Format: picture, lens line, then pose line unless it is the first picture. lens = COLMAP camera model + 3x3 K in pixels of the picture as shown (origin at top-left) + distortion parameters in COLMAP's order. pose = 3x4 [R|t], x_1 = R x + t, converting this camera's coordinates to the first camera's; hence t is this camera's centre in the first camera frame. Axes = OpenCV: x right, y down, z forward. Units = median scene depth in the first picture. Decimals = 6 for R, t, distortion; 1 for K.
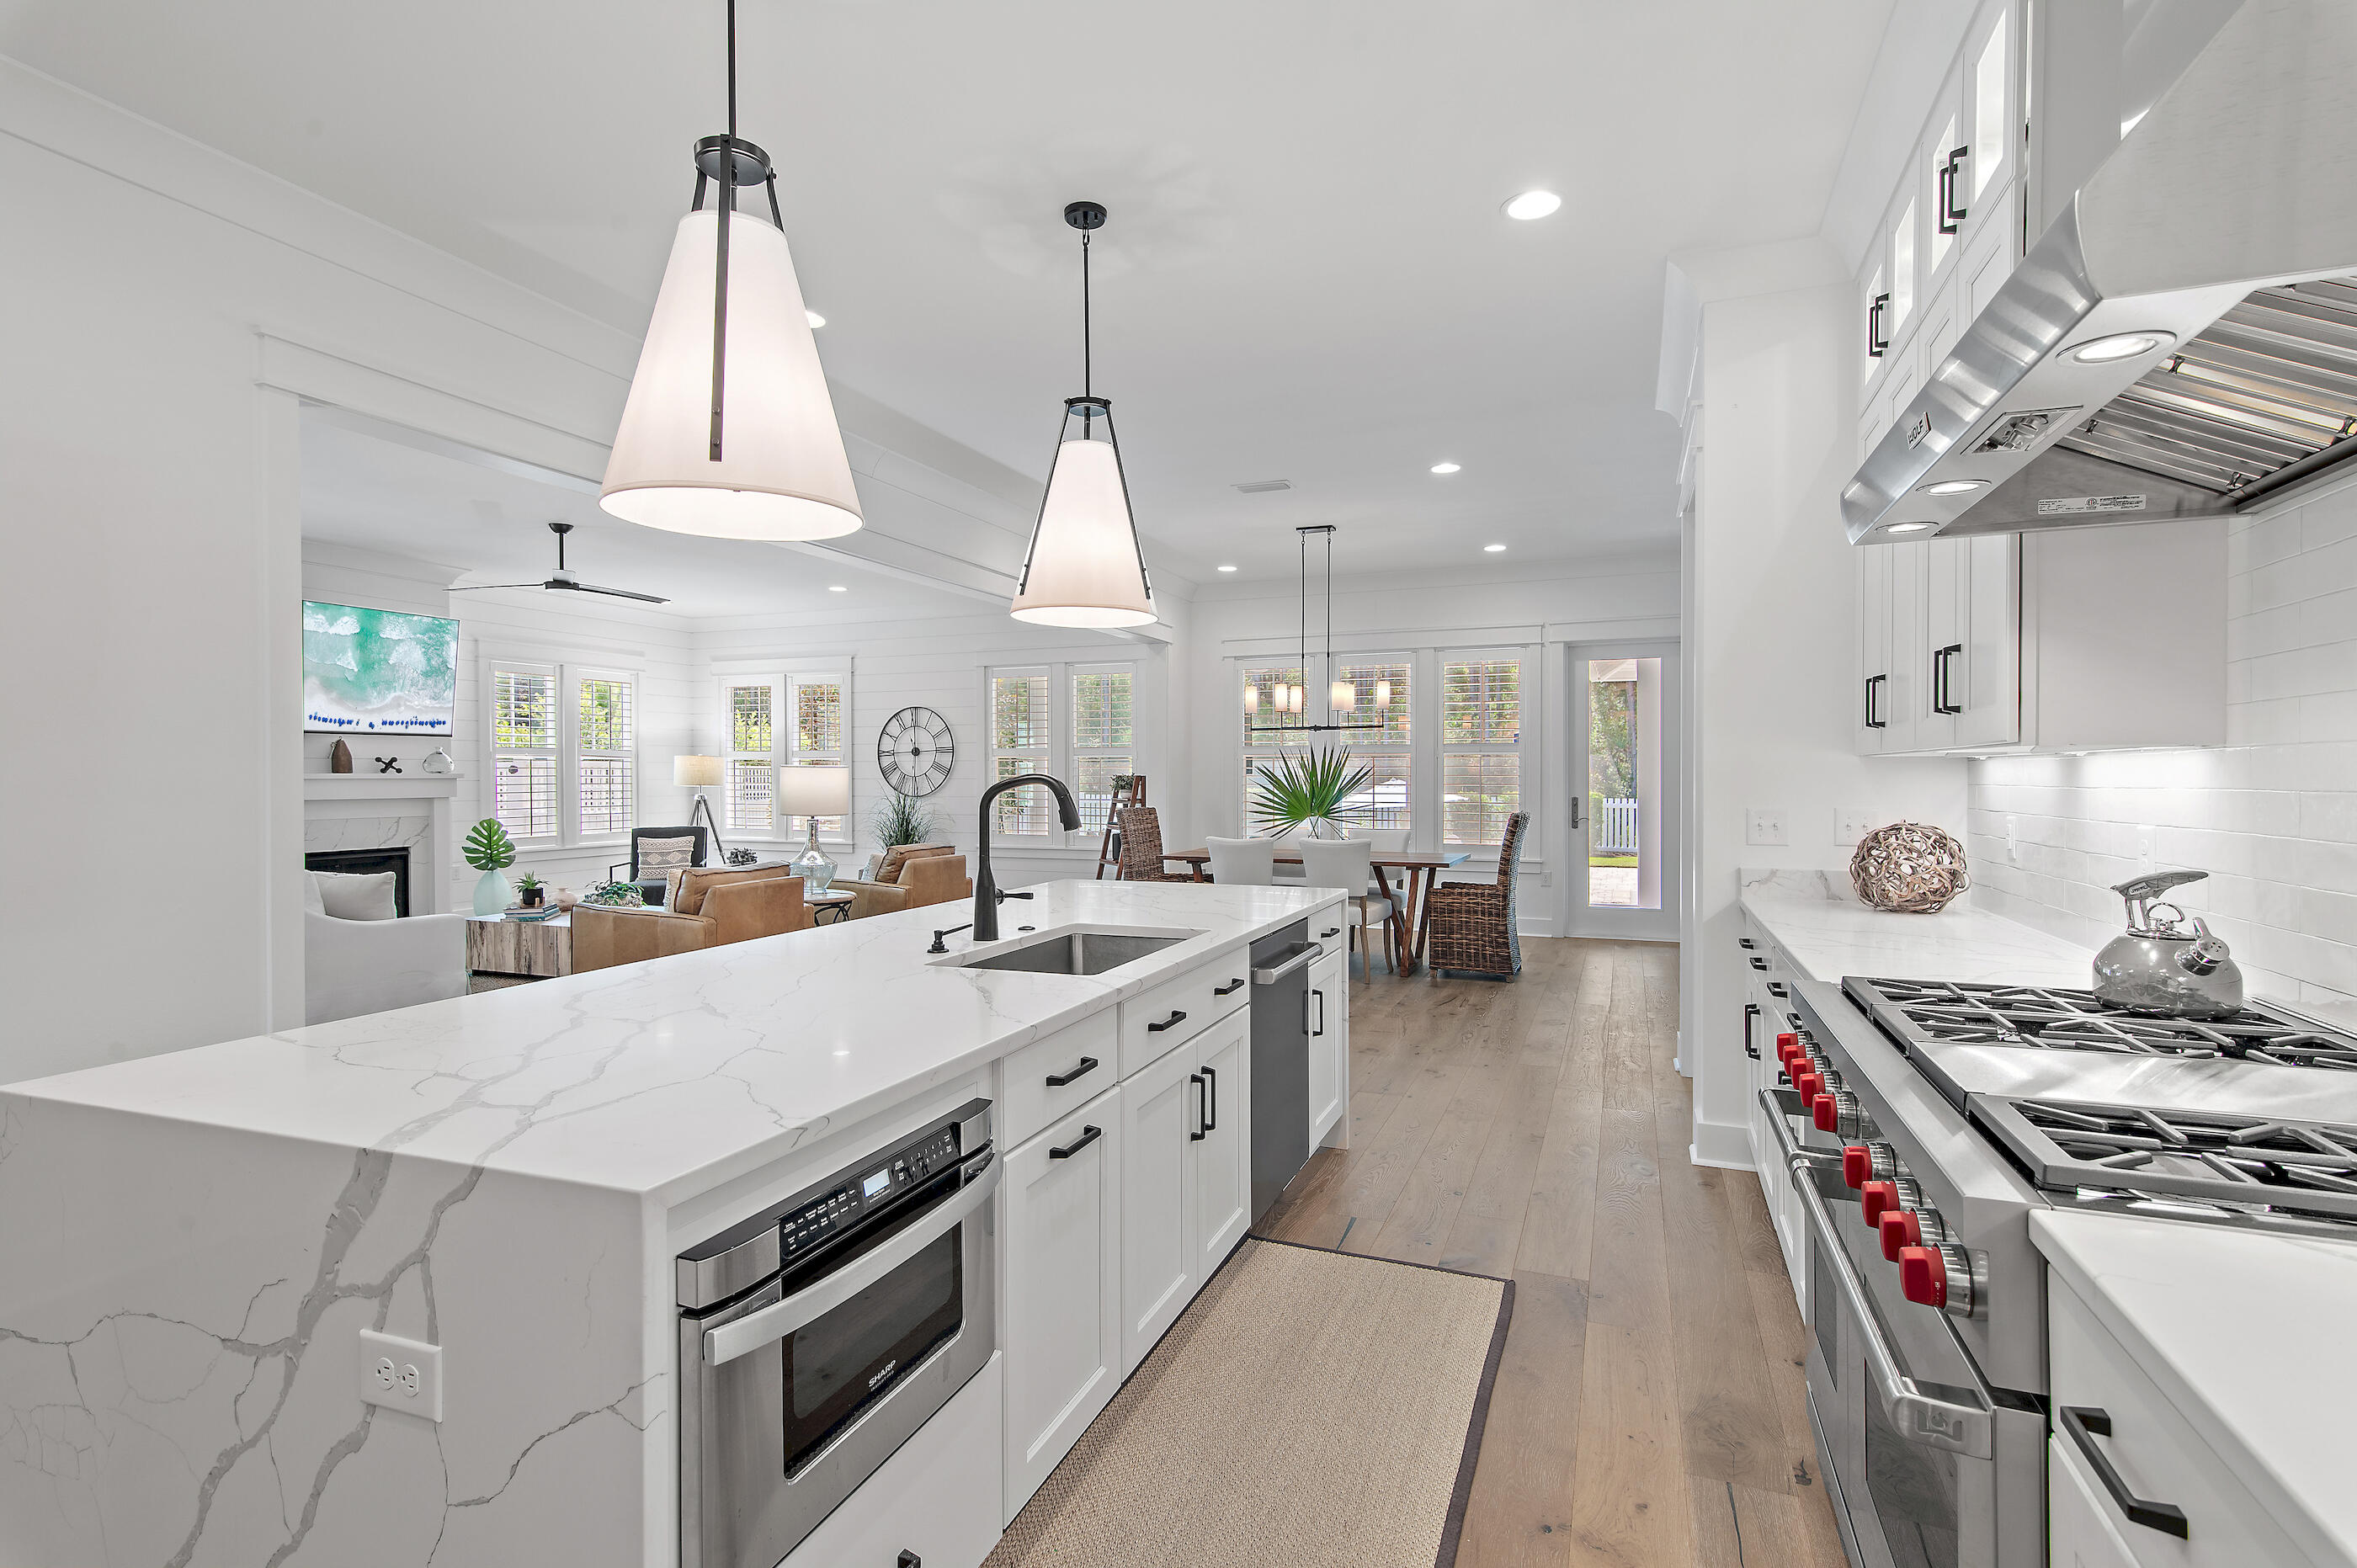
lens RADIAL K [[1150.2, 0, 1181.9], [0, 1150.2, 779.4], [0, 0, 1]] dist [0.042285, -0.018641]
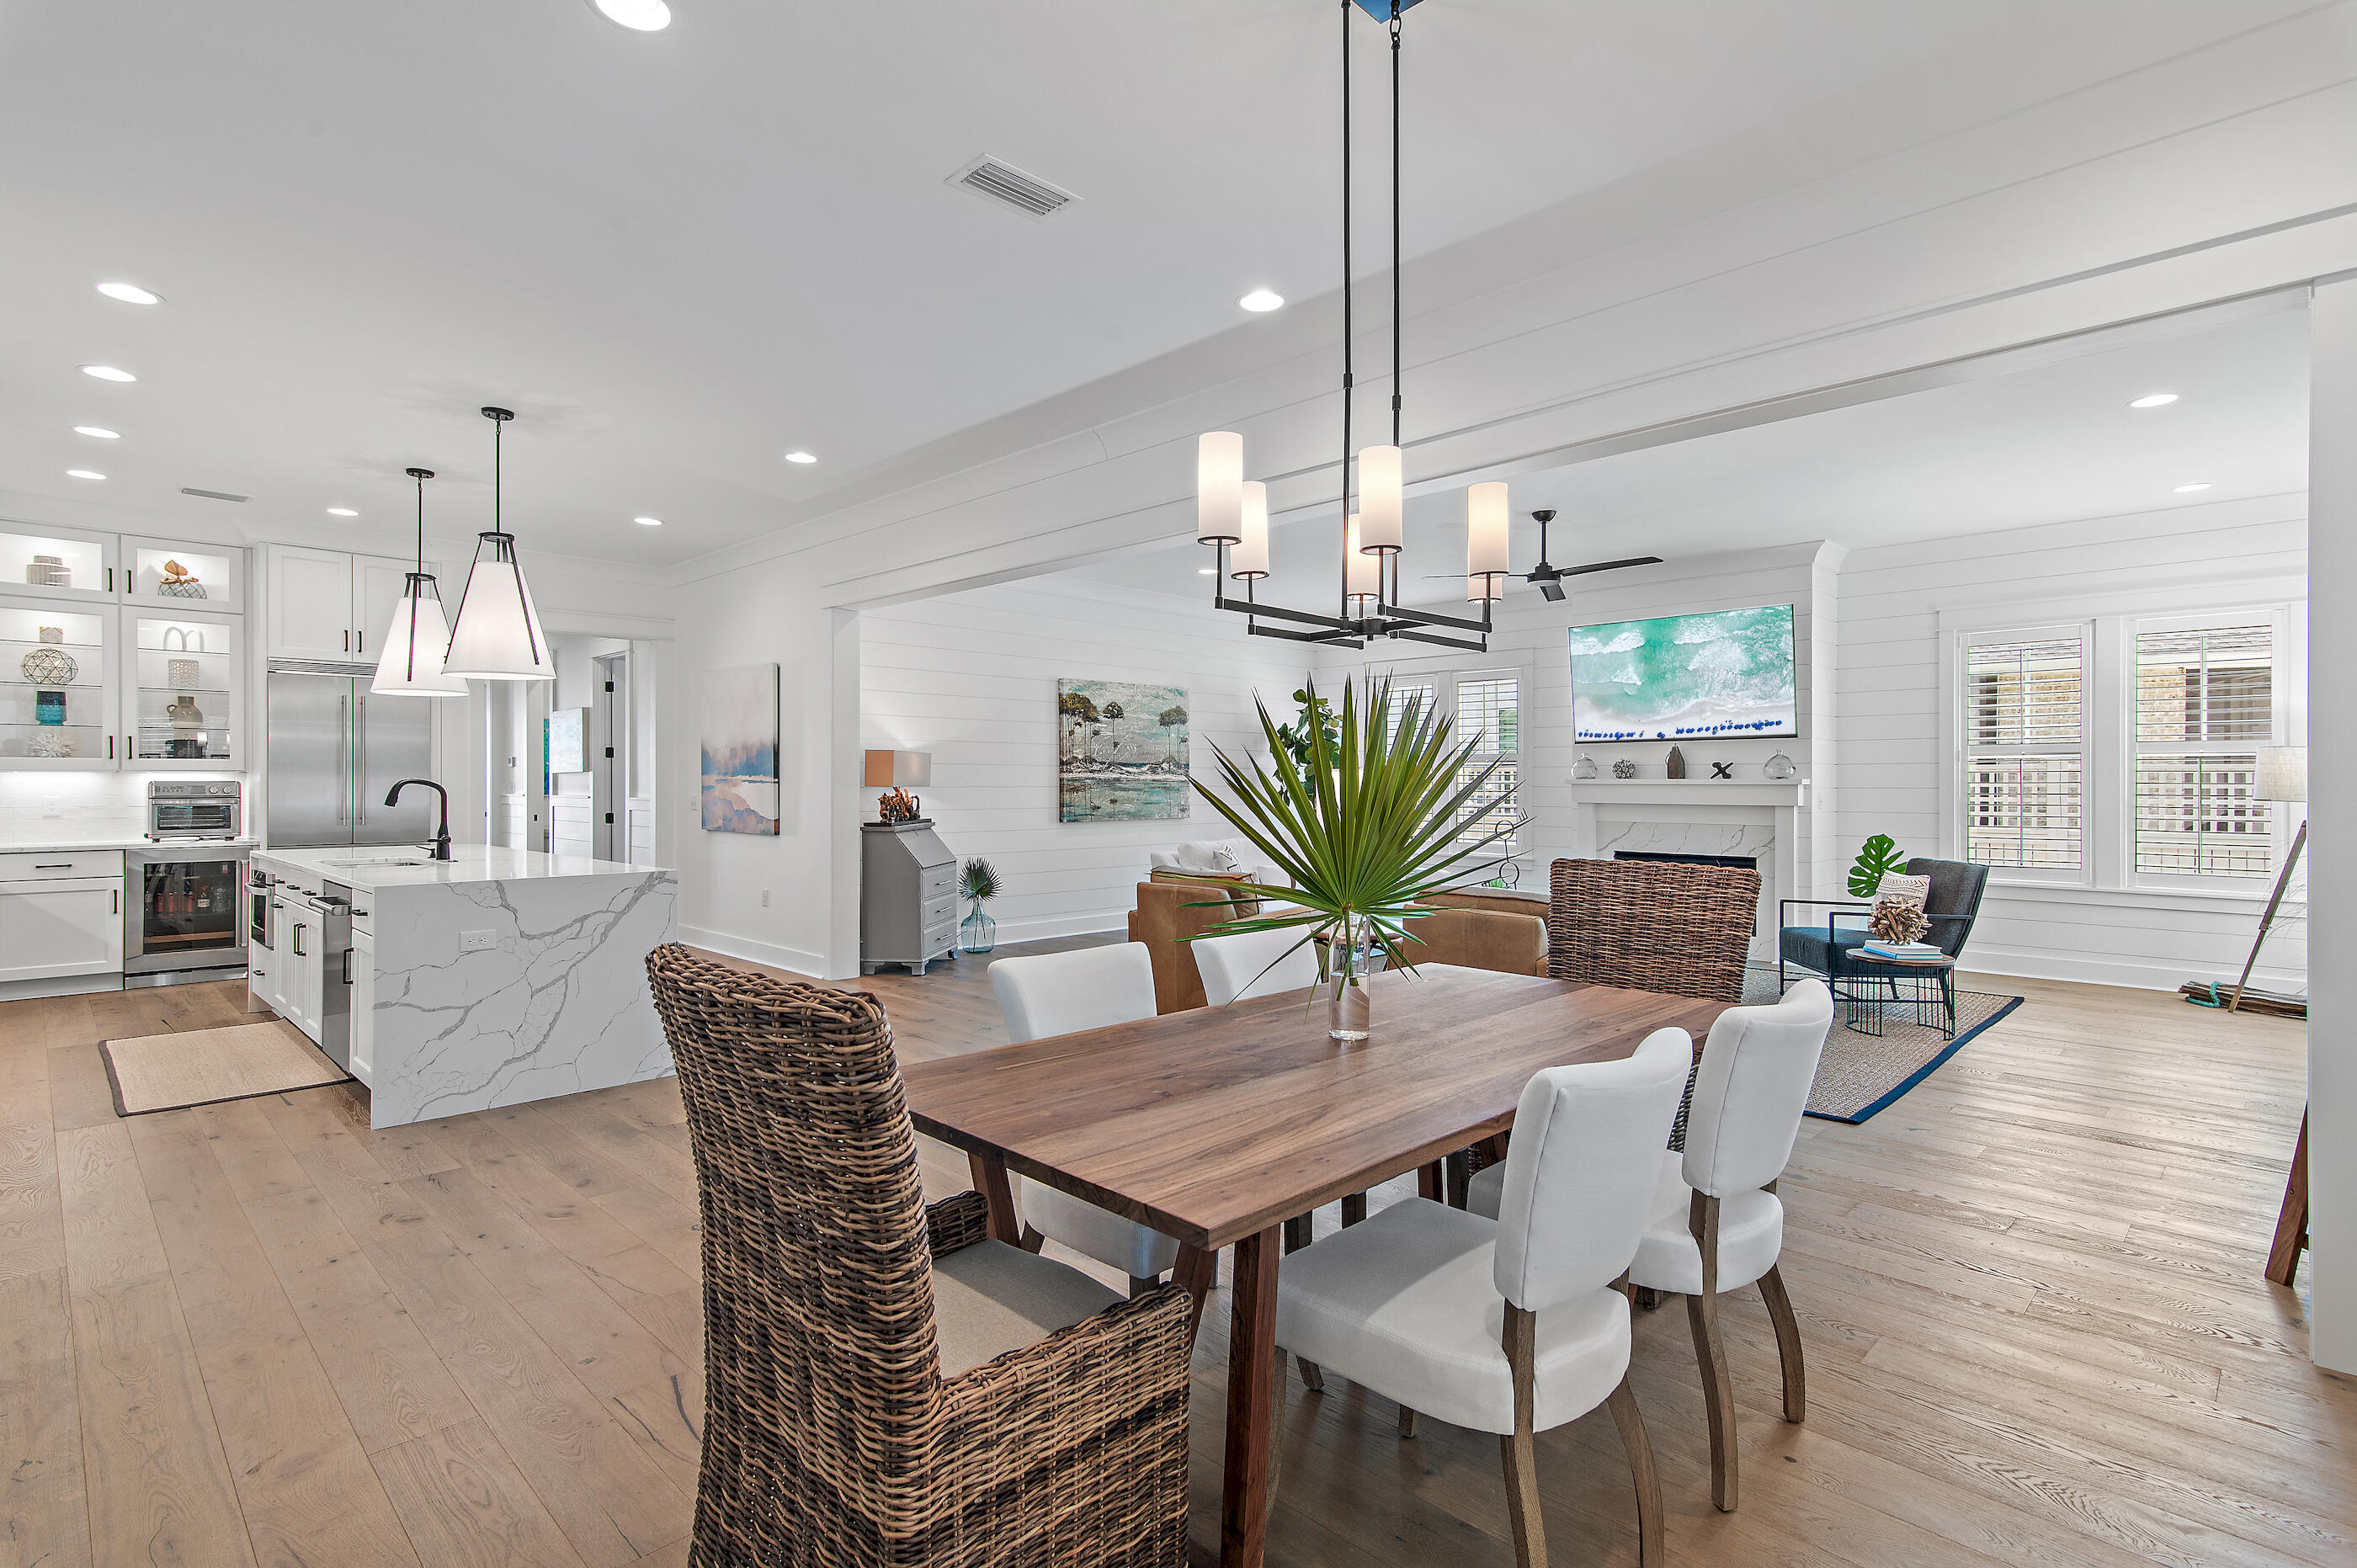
lens RADIAL K [[1150.2, 0, 1181.9], [0, 1150.2, 779.4], [0, 0, 1]] dist [0.042285, -0.018641]
pose [[-0.397294, -0.000769, -0.917691, 0.384424], [-0.004632, 0.999989, 0.001168, -0.004175], [0.917680, 0.004715, -0.397293, 0.957730]]
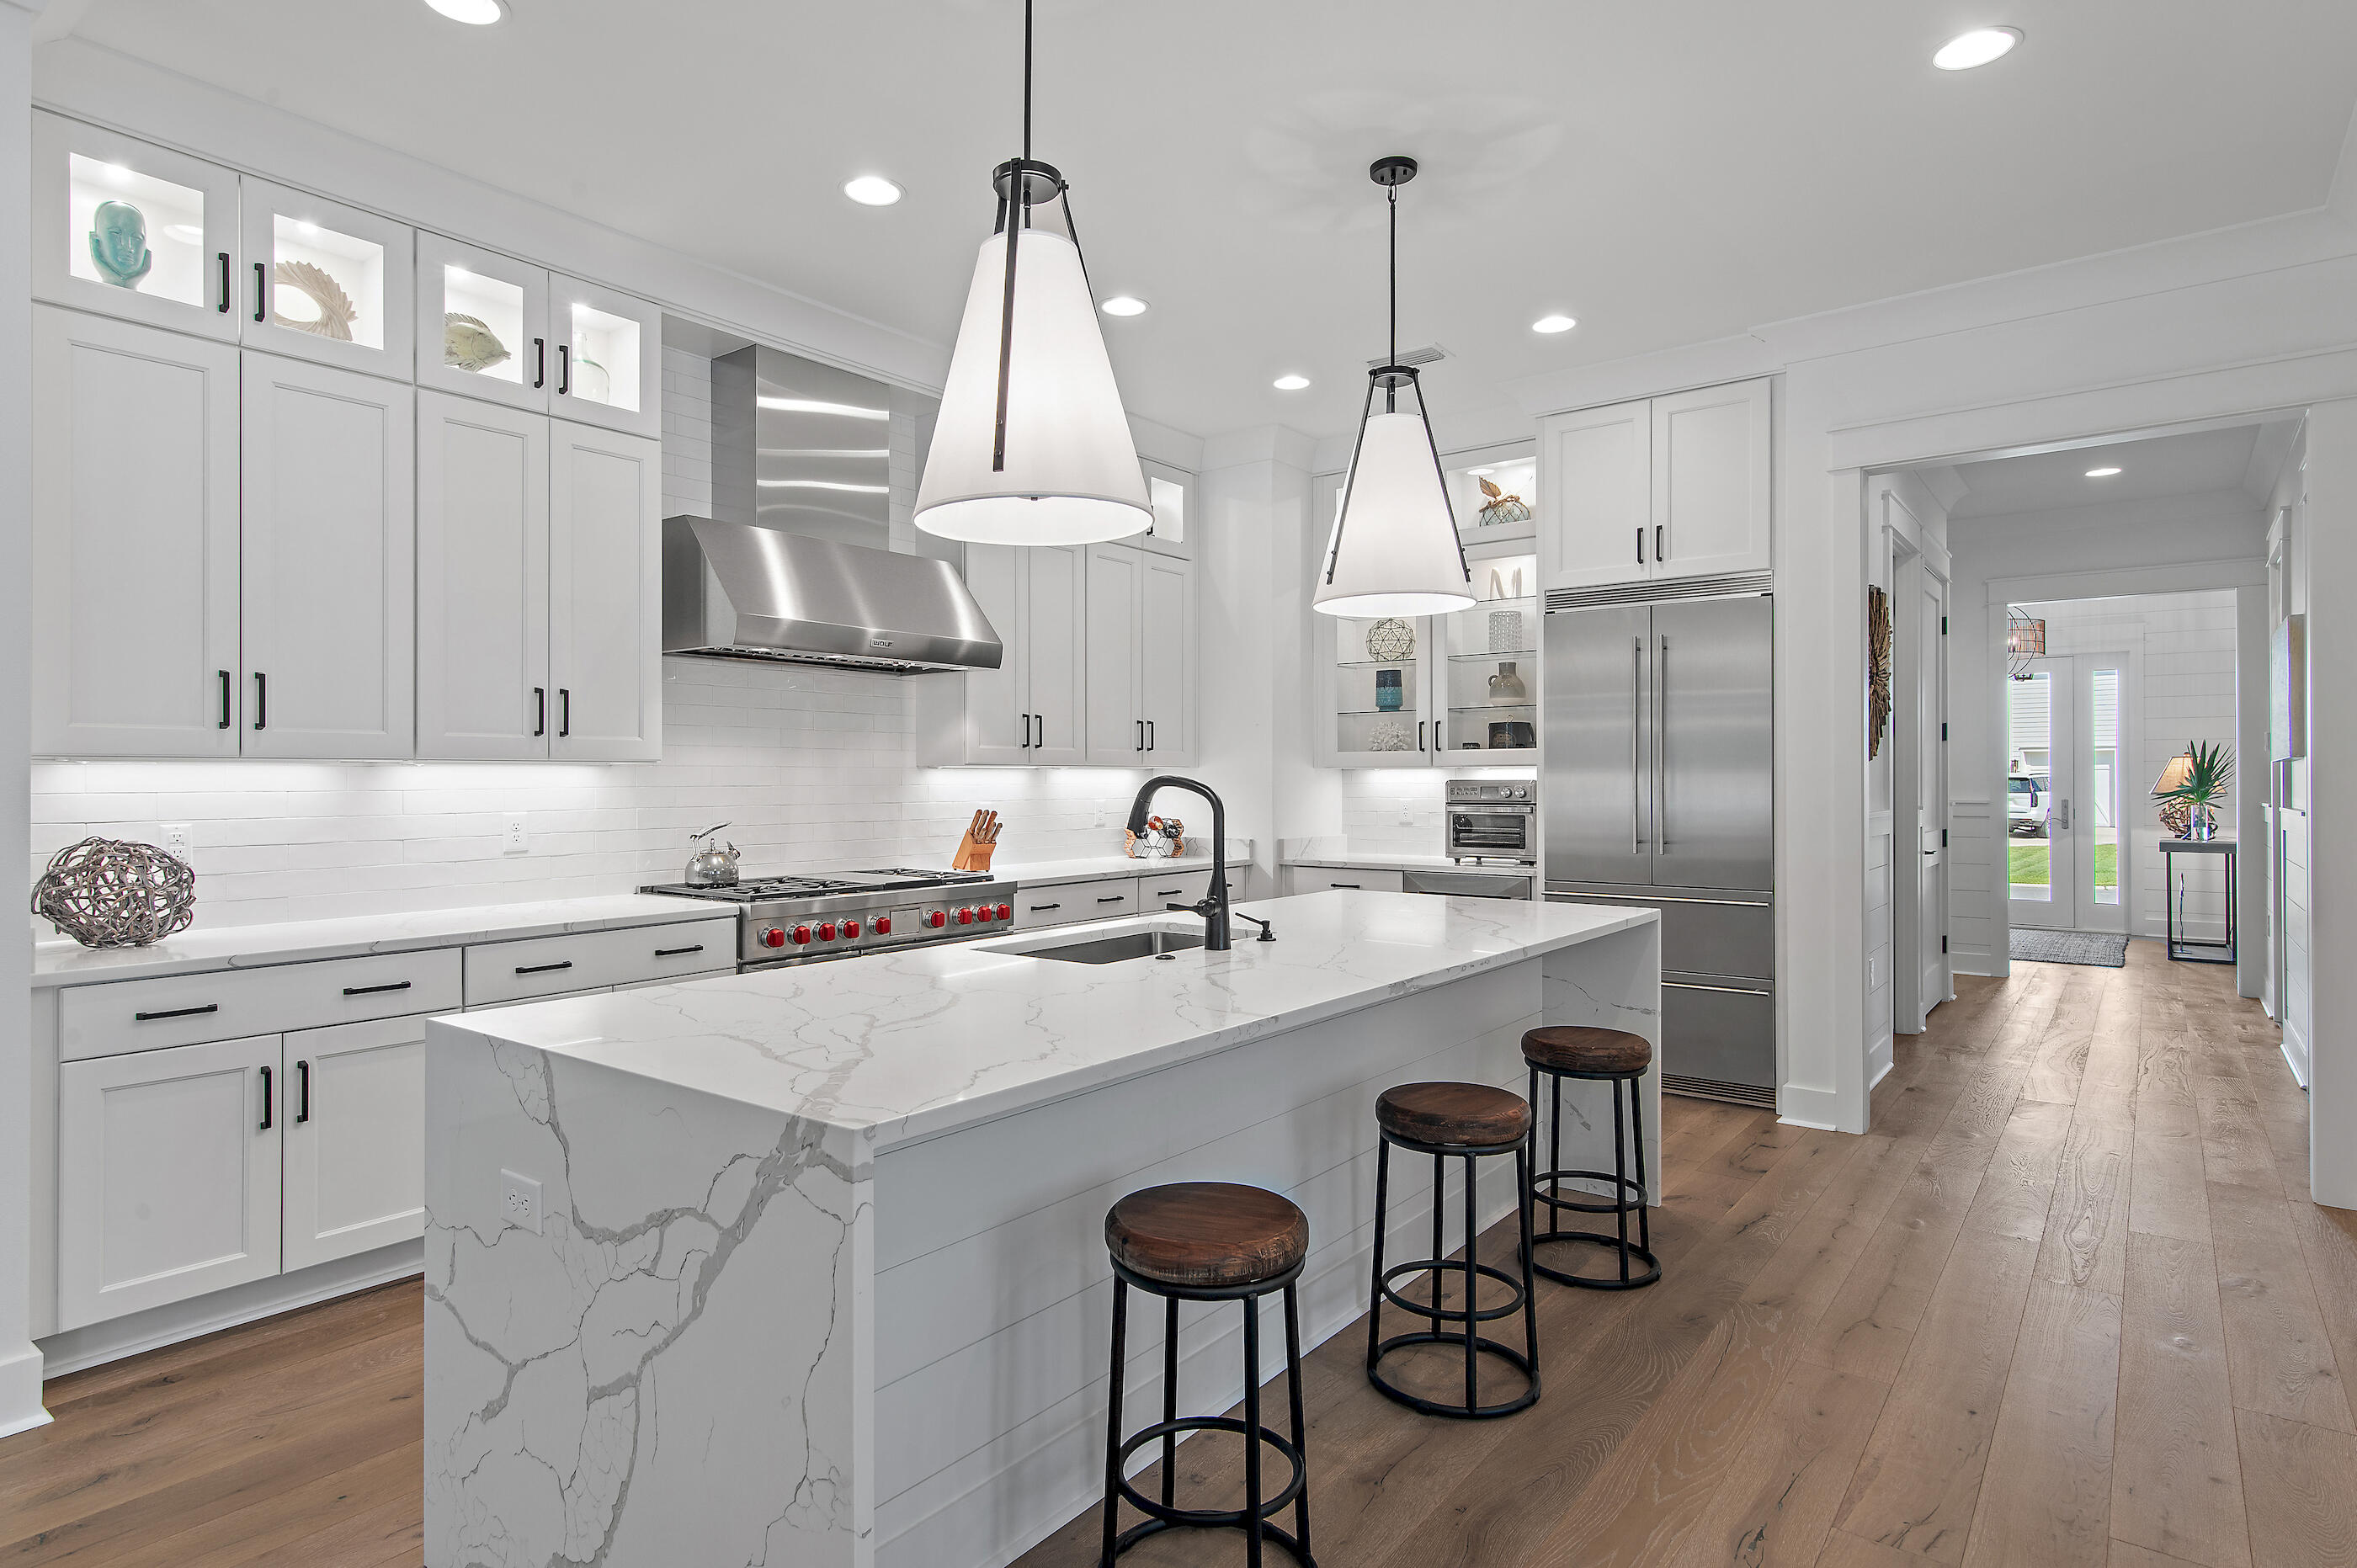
lens RADIAL K [[1262.5, 0, 1139.1], [0, 1262.5, 782.1], [0, 0, 1]] dist [-0.005029, -0.000900]
pose [[-0.956424, 0.003831, 0.291955, -0.129465], [0.005444, 0.999974, 0.004712, -0.001377], [-0.291929, 0.006096, -0.956421, 0.637185]]
